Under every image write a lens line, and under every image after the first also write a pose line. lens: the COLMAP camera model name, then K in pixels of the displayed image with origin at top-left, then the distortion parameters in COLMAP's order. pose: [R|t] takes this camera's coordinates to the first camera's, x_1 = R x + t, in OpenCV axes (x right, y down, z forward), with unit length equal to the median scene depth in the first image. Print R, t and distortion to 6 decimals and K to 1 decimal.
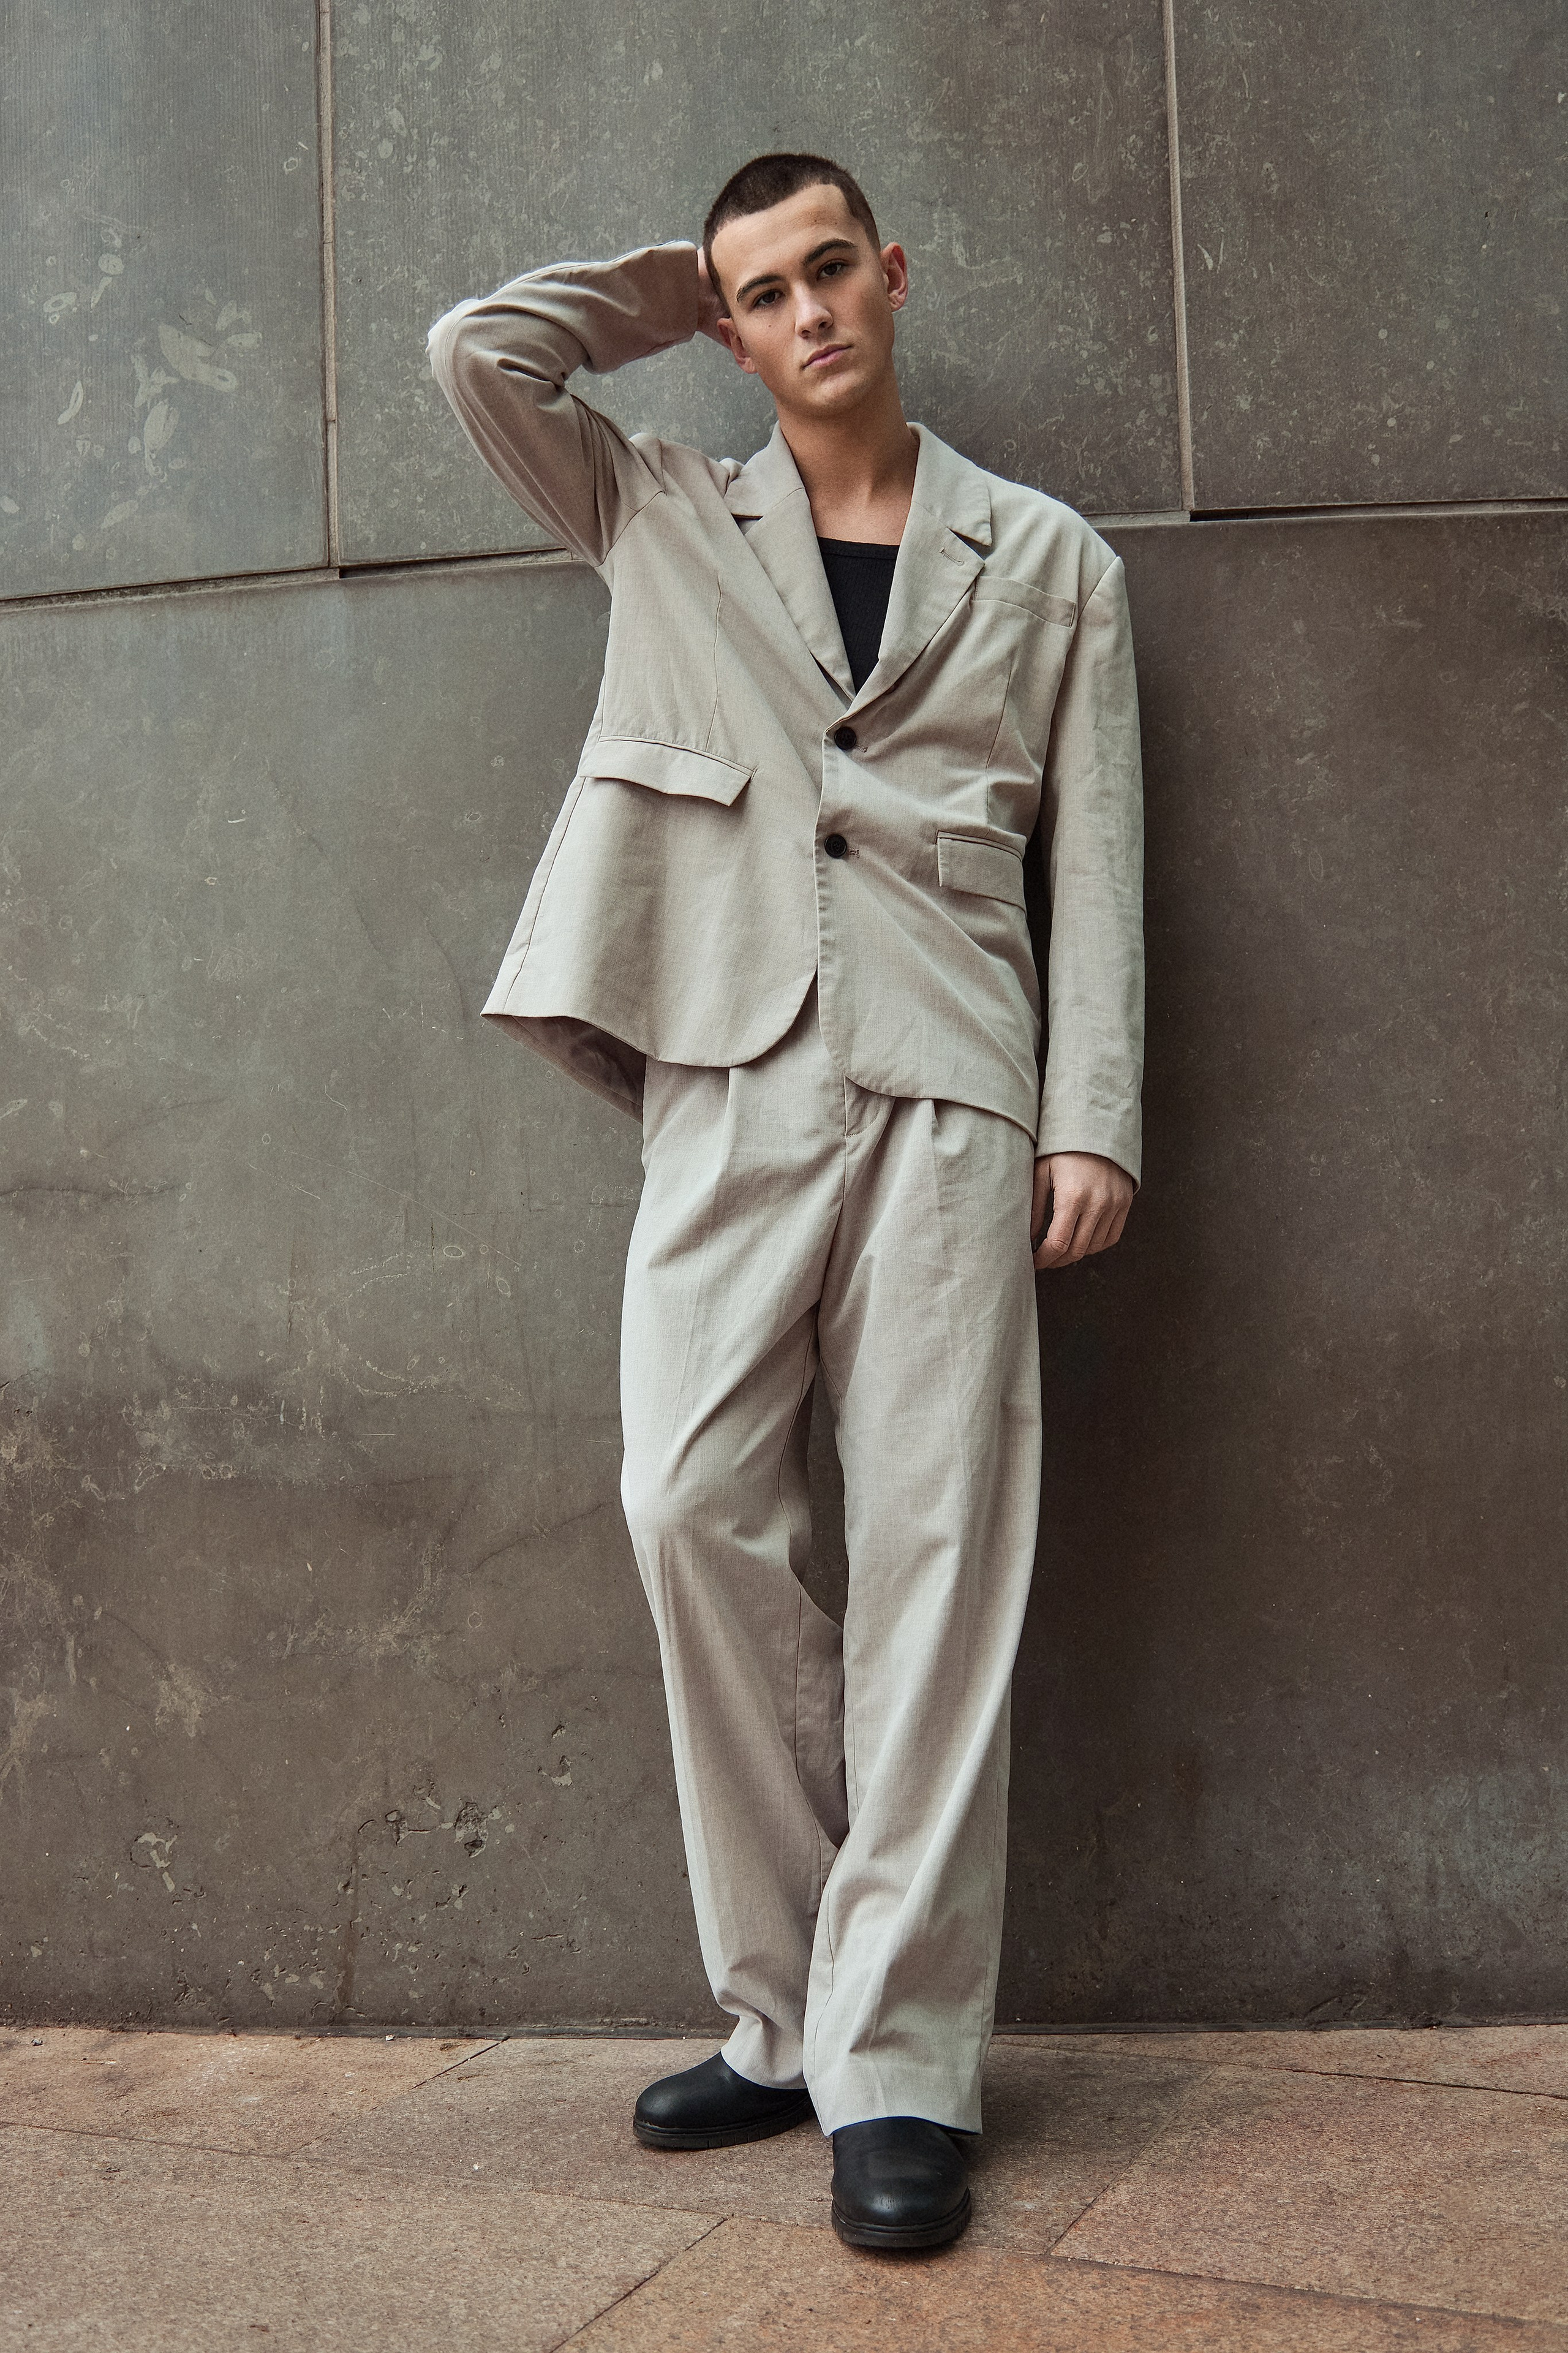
lens RADIAL K [[2519.0, 0, 677.9], [0, 2519.0, 1180.1], [0, 0, 1]] dist [0.012728, 0.000000]
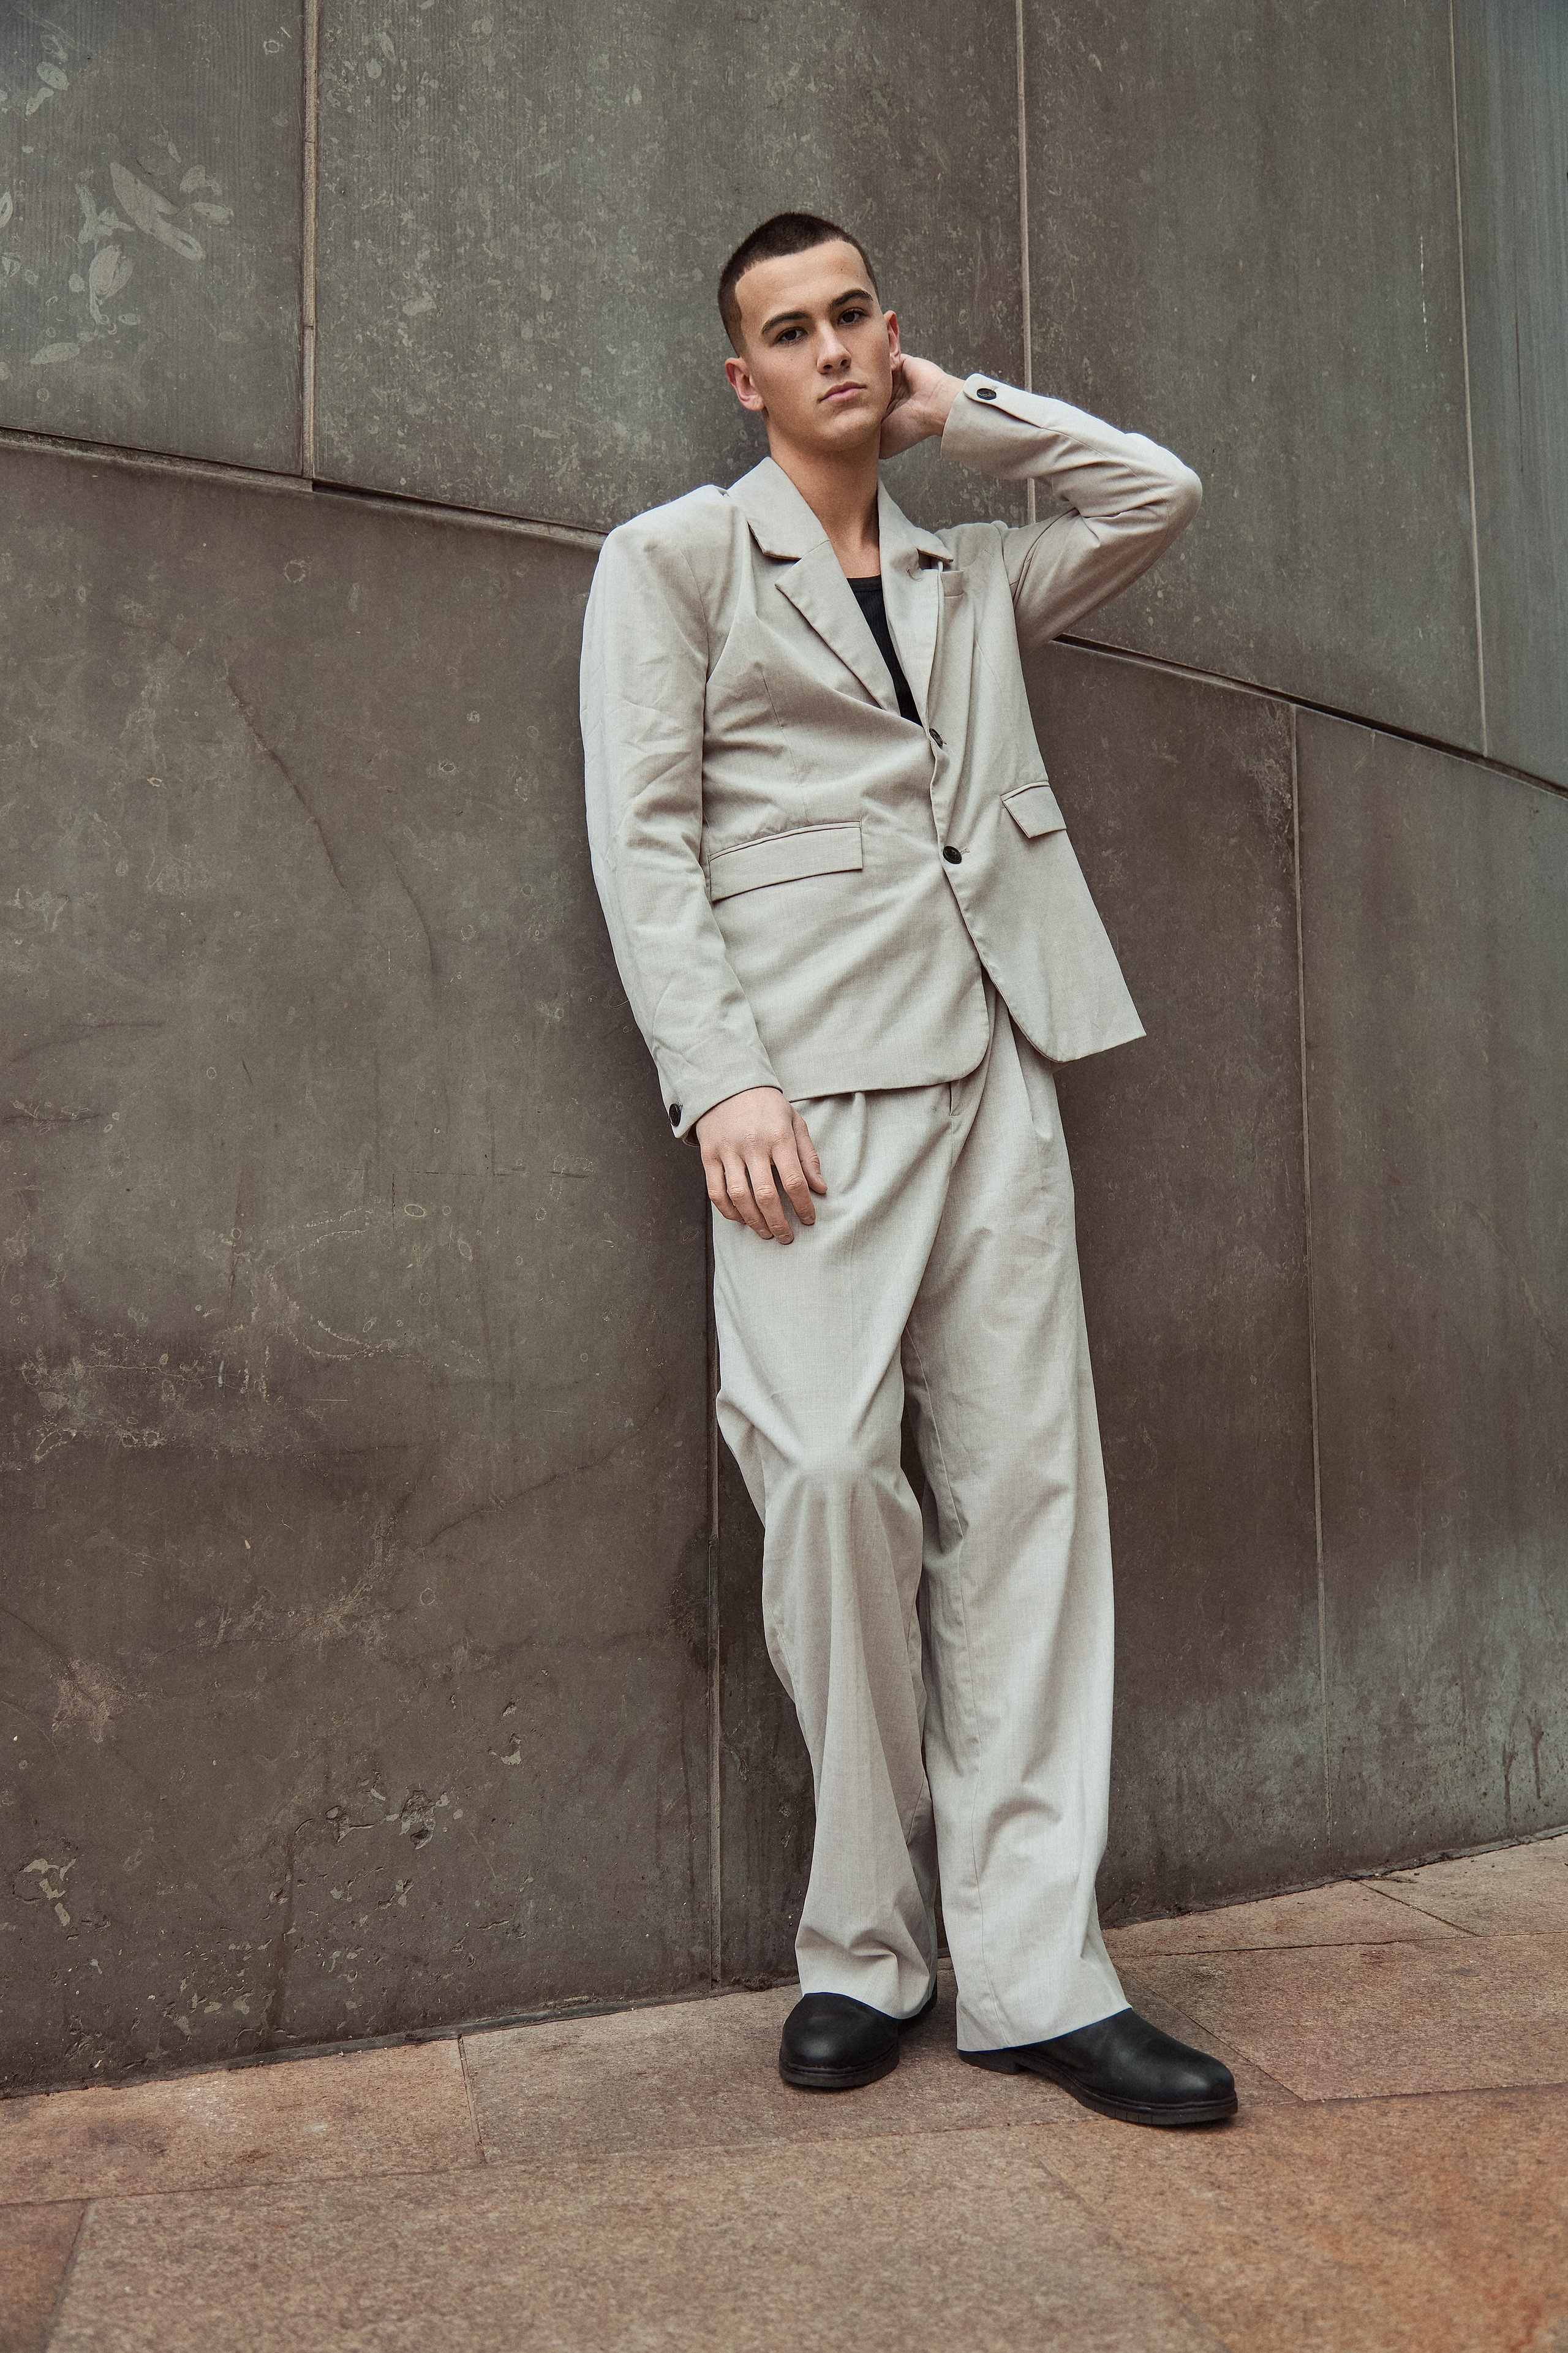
lens RADIAL K [[2288.0, 0, 777.8], [0, 2288.0, 1196.0], [0, 0, 1]] dist [0.012858, 0.000000]
pose [[0.799907, 0.081395, 0.594579, -0.498316], [-0.051889, 0.996430, -0.066598, 0.074007], [-0.597877, 0.022420, 0.801274, 0.223011]]
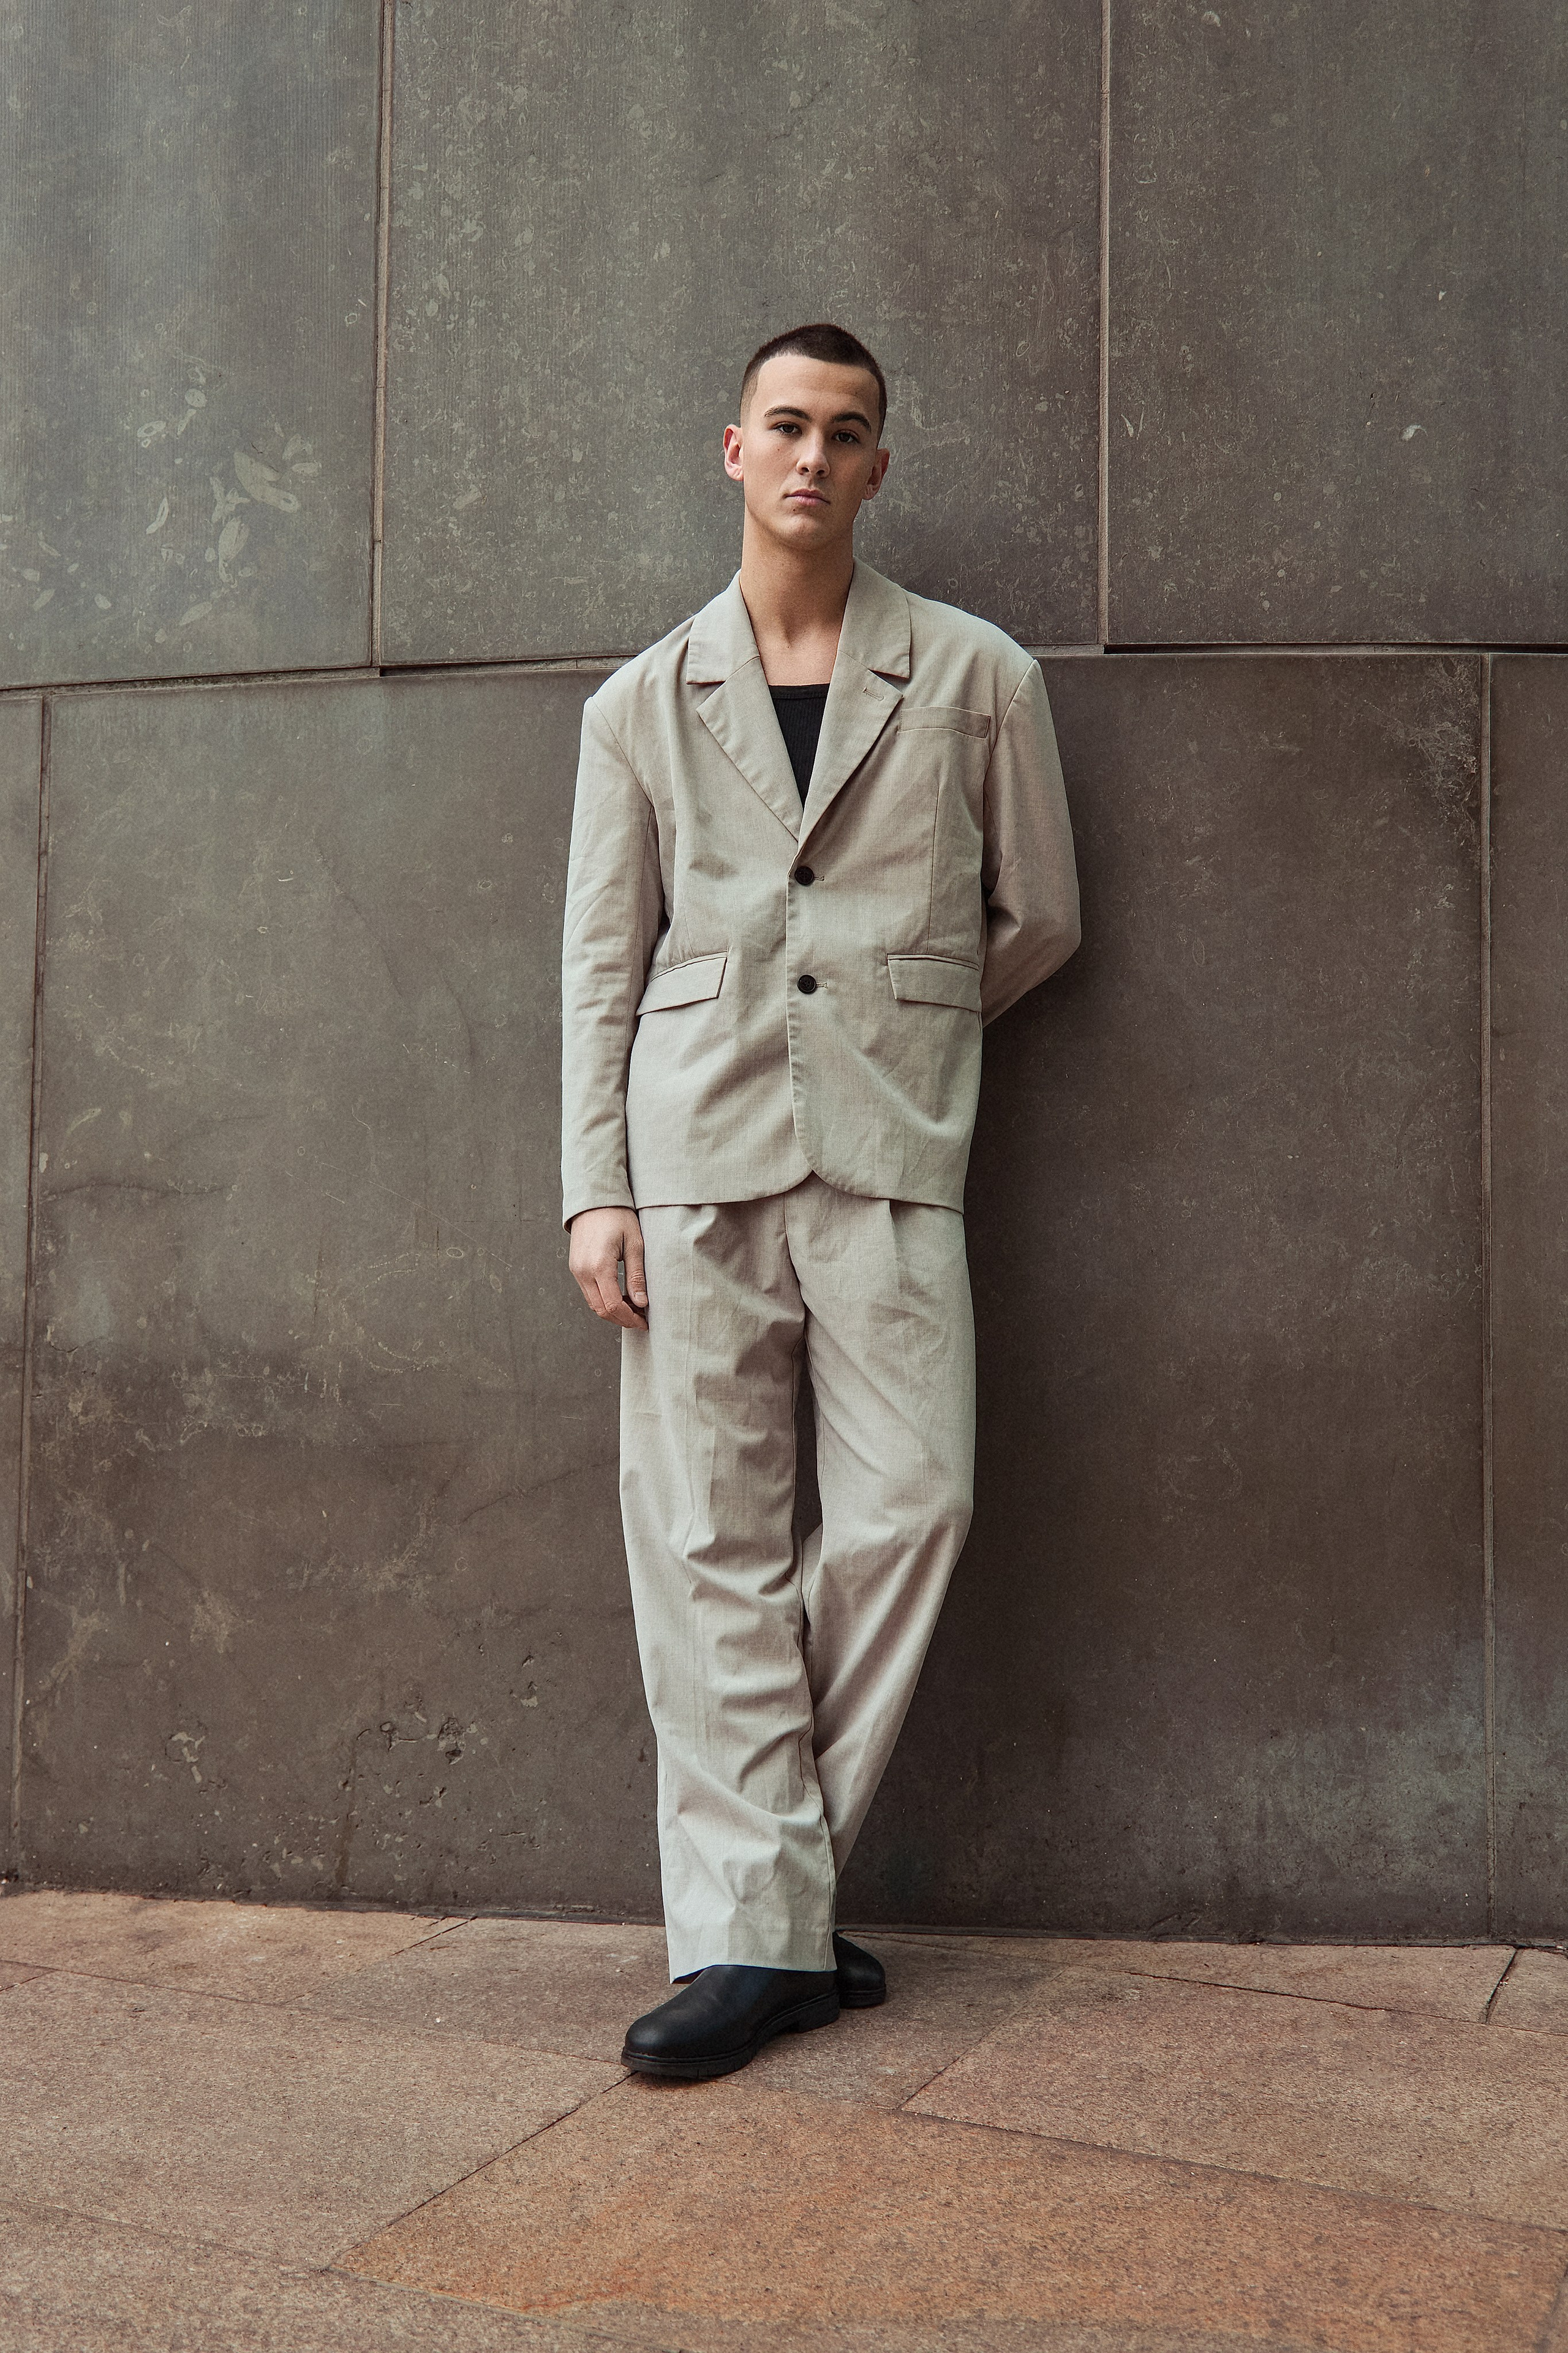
lens RADIAL K [[2321.3, 0, 648.8], [0, 2321.3, 1183.0], [0, 0, 1]] dist [0.034629, 0.000000]
pose [[0.999028, 0.037016, -0.023949, 0.026710], [-0.036728, 0.999249, 0.012363, -0.021075], [0.024389, -0.011471, 0.999637, -0.087169]]
